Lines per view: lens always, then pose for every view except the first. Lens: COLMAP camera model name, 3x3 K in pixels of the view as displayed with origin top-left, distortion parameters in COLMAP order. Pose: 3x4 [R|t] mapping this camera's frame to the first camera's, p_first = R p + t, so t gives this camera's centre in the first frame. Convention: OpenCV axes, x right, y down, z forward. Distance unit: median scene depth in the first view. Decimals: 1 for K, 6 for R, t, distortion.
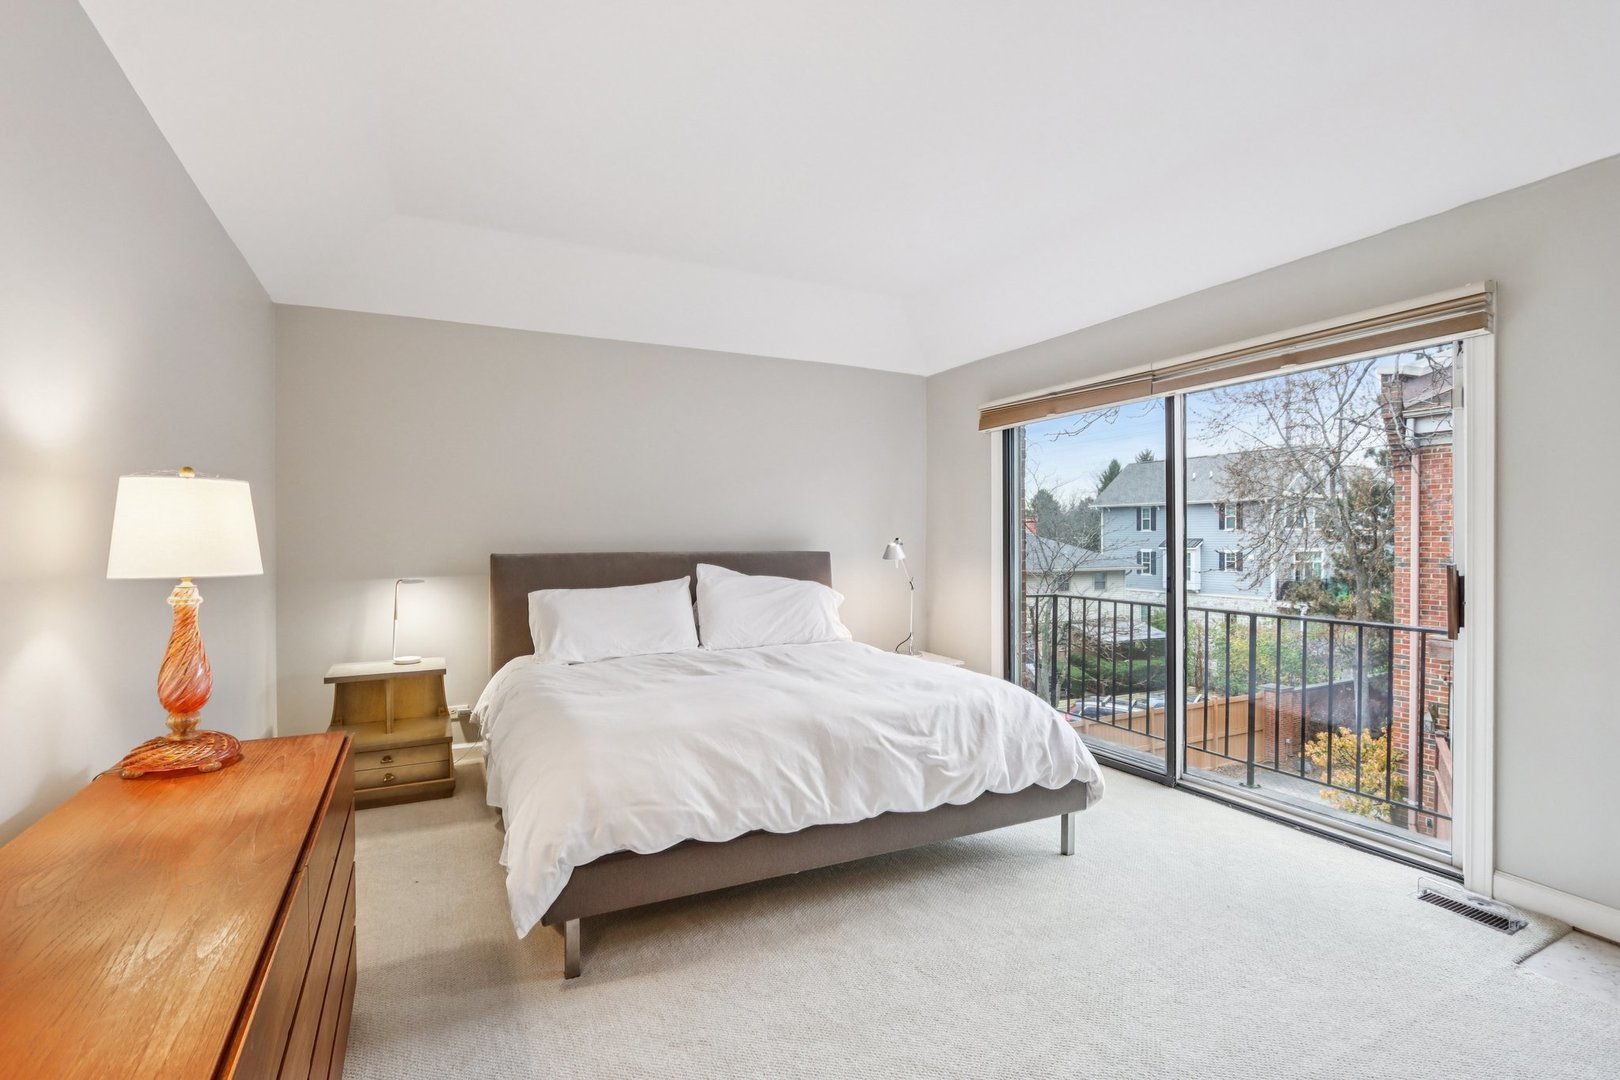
lens RADIAL K [[756.0, 0, 817.4], [0, 756.0, 539.0], [0, 0, 1]] dist [-0.025046, 0.004166]
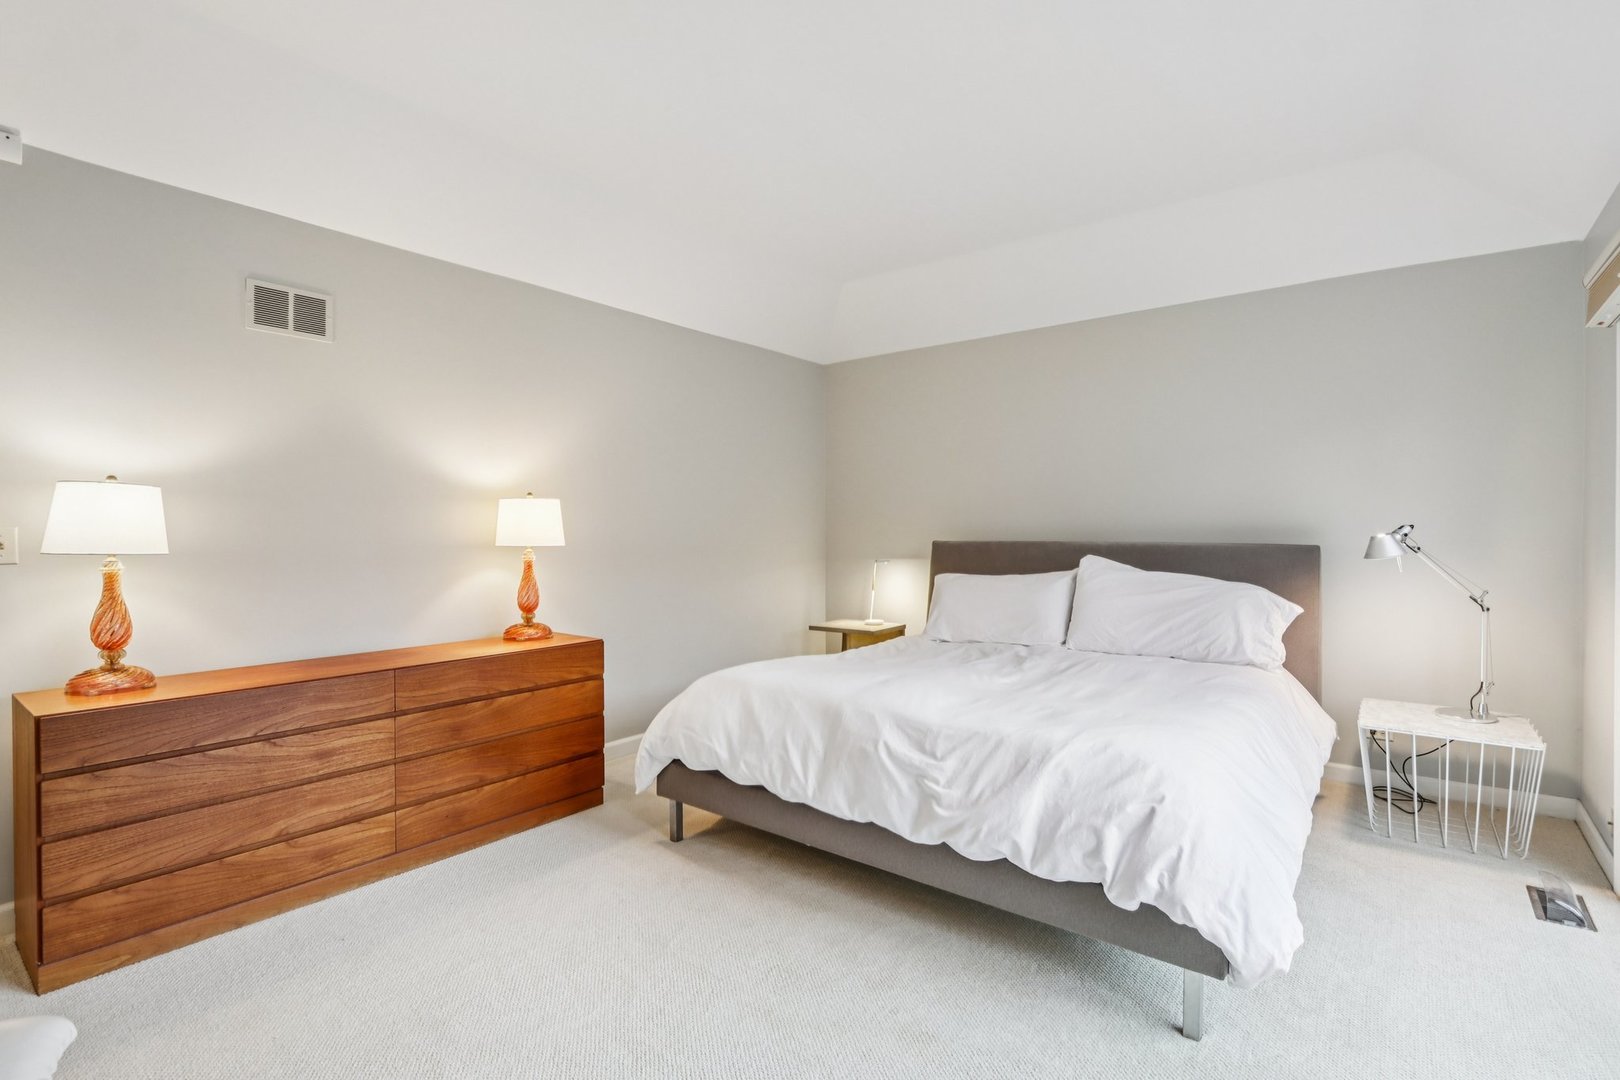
lens RADIAL K [[756.0, 0, 823.9], [0, 756.0, 542.0], [0, 0, 1]] dist [-0.025046, 0.004166]
pose [[0.434180, 0.014271, -0.900713, 0.861134], [-0.000570, 0.999879, 0.015568, 0.005555], [0.900826, -0.006246, 0.434136, 0.533343]]
